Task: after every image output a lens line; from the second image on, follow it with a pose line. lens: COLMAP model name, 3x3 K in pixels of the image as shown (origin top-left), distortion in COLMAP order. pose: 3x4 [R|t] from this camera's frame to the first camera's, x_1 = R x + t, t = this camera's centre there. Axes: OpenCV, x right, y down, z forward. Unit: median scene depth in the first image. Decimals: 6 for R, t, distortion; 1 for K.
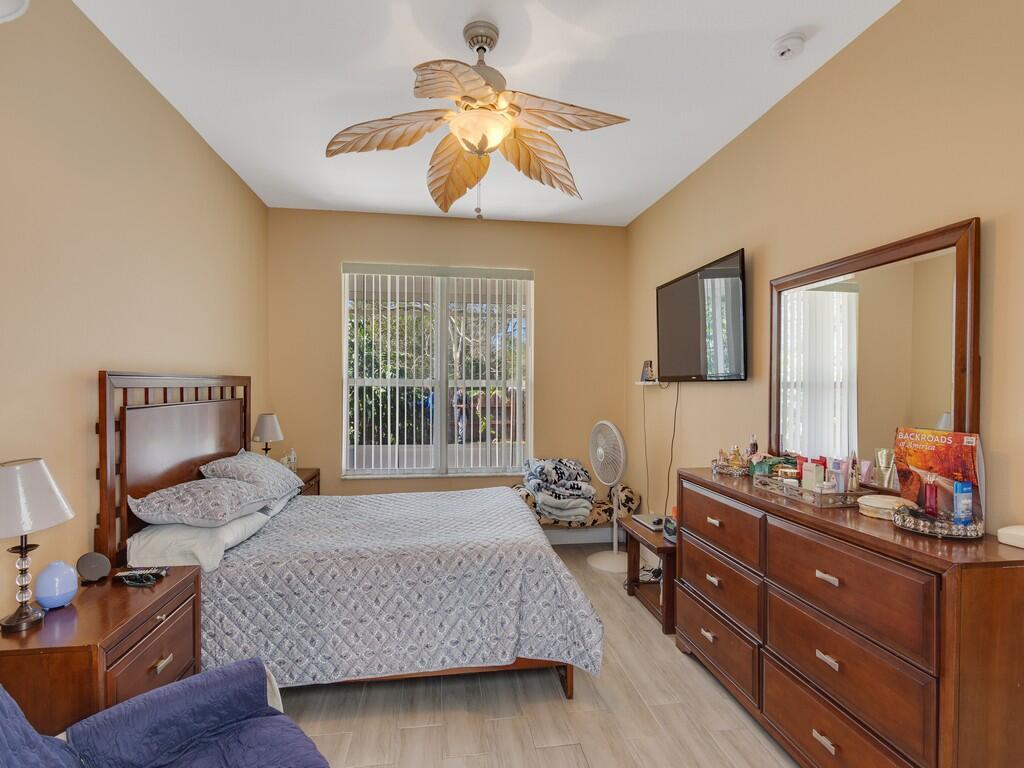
lens RADIAL K [[499.1, 0, 520.6], [0, 499.1, 394.0], [0, 0, 1]] dist [-0.000209, -0.000224]
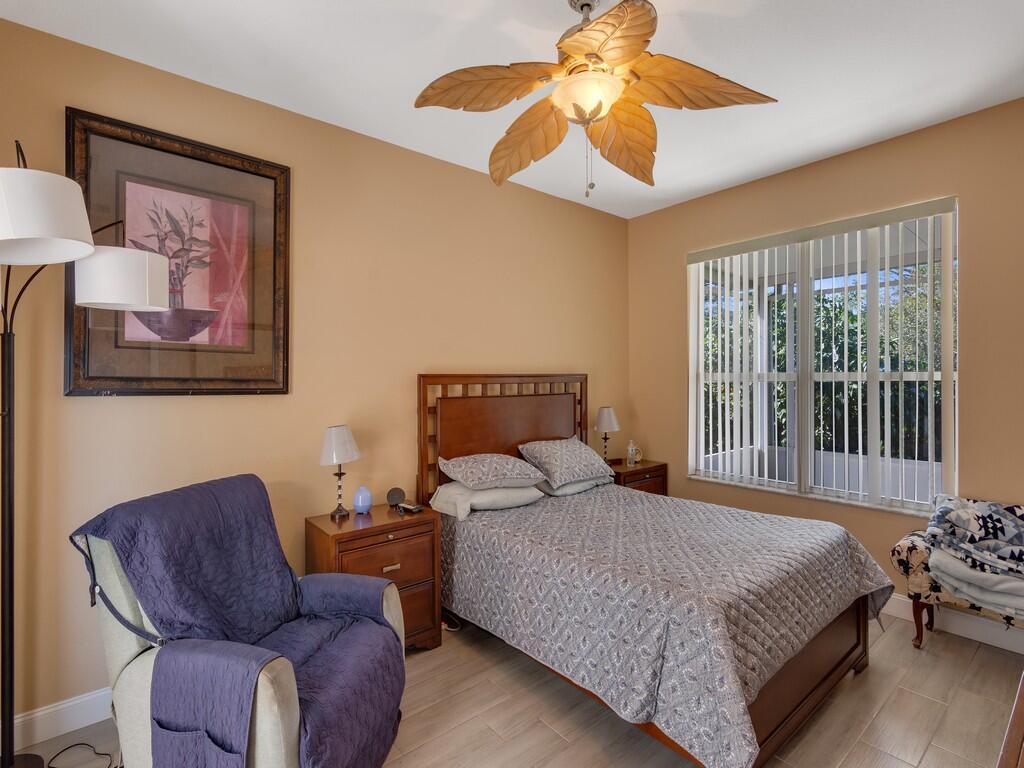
lens RADIAL K [[499.1, 0, 502.4], [0, 499.1, 384.7], [0, 0, 1]] dist [-0.000209, -0.000224]
pose [[0.497876, -0.002749, -0.867244, 0.309311], [-0.005226, 0.999967, -0.006170, -0.002620], [0.867232, 0.007604, 0.497845, 0.215960]]
